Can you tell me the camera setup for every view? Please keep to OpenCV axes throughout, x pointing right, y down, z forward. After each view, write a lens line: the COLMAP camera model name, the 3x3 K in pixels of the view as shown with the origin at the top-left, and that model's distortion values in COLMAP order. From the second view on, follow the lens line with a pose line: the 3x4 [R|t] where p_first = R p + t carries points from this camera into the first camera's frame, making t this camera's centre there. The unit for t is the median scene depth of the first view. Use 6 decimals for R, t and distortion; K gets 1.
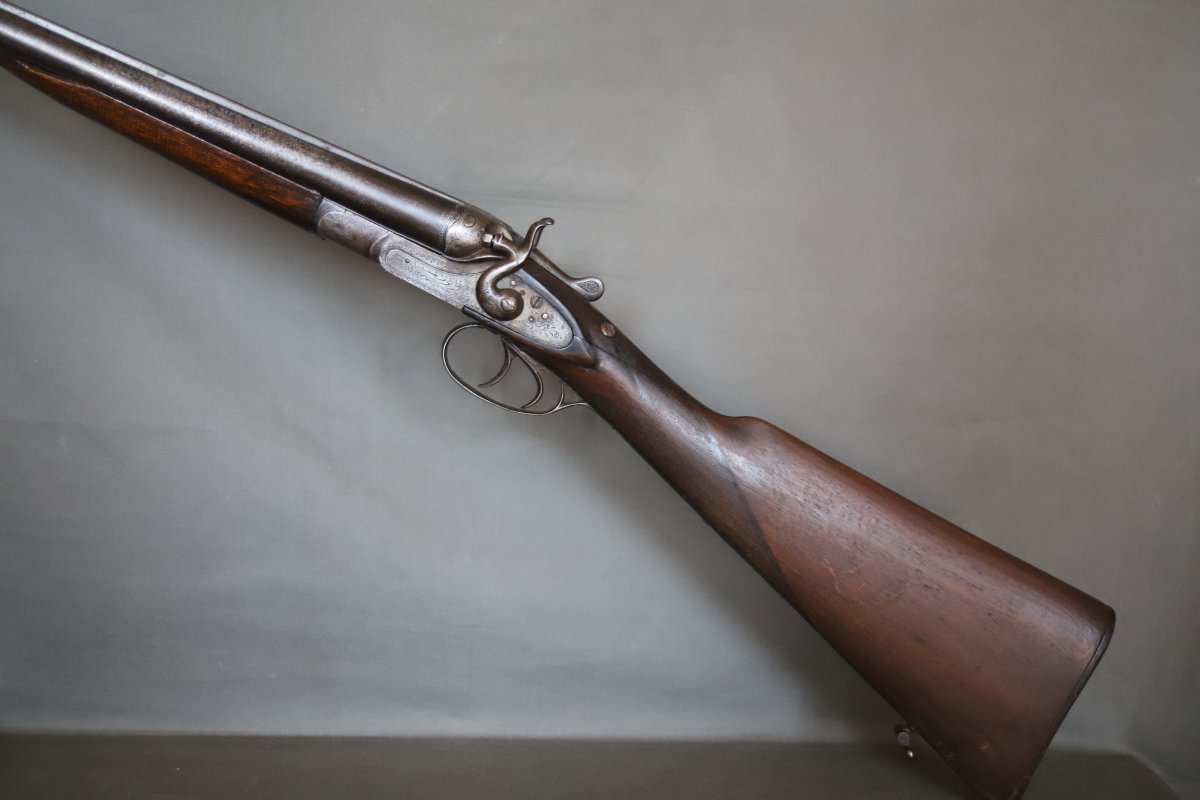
lens RADIAL K [[2067.8, 0, 569.0], [0, 2067.8, 426.3], [0, 0, 1]] dist [0.011837, 0.000000]
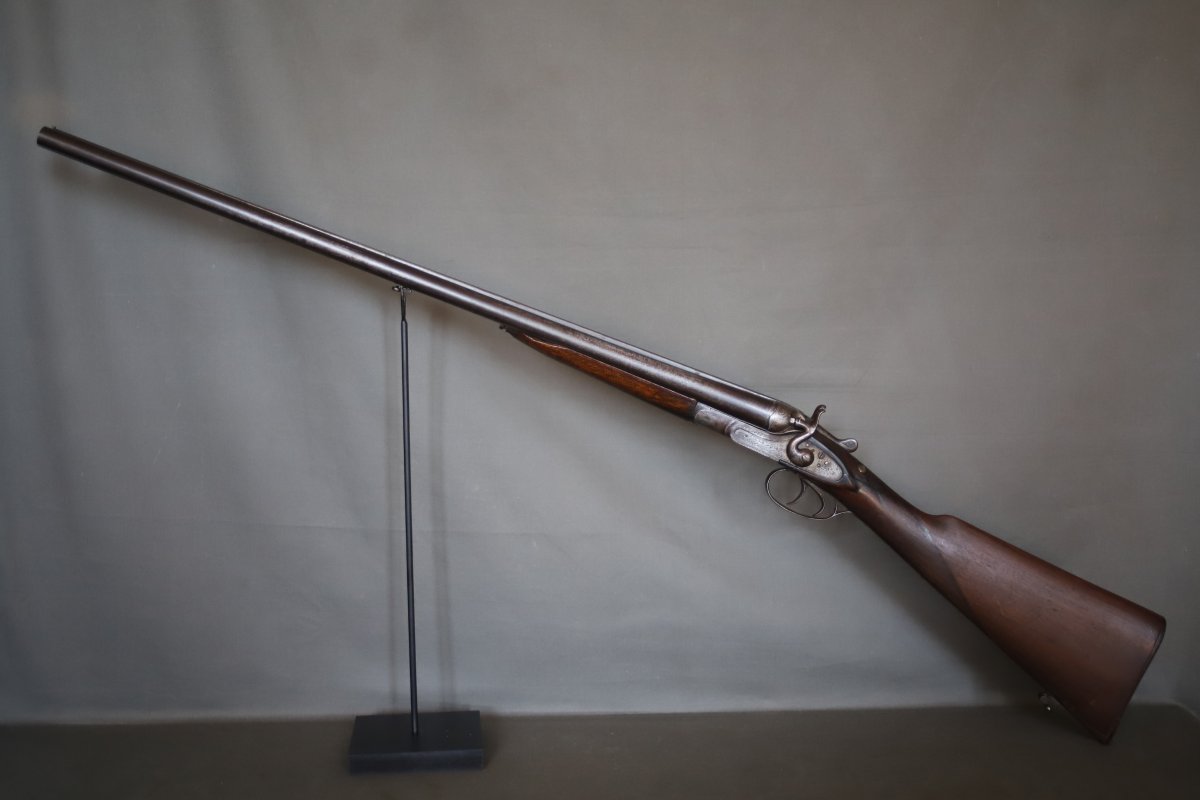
lens RADIAL K [[1536.0, 0, 606.3], [0, 1536.0, 407.6], [0, 0, 1]] dist [-0.091930, 0.000000]
pose [[0.995937, -0.046981, -0.076822, -0.092369], [0.042684, 0.997481, -0.056653, -0.033962], [0.079290, 0.053143, 0.995434, -0.291619]]
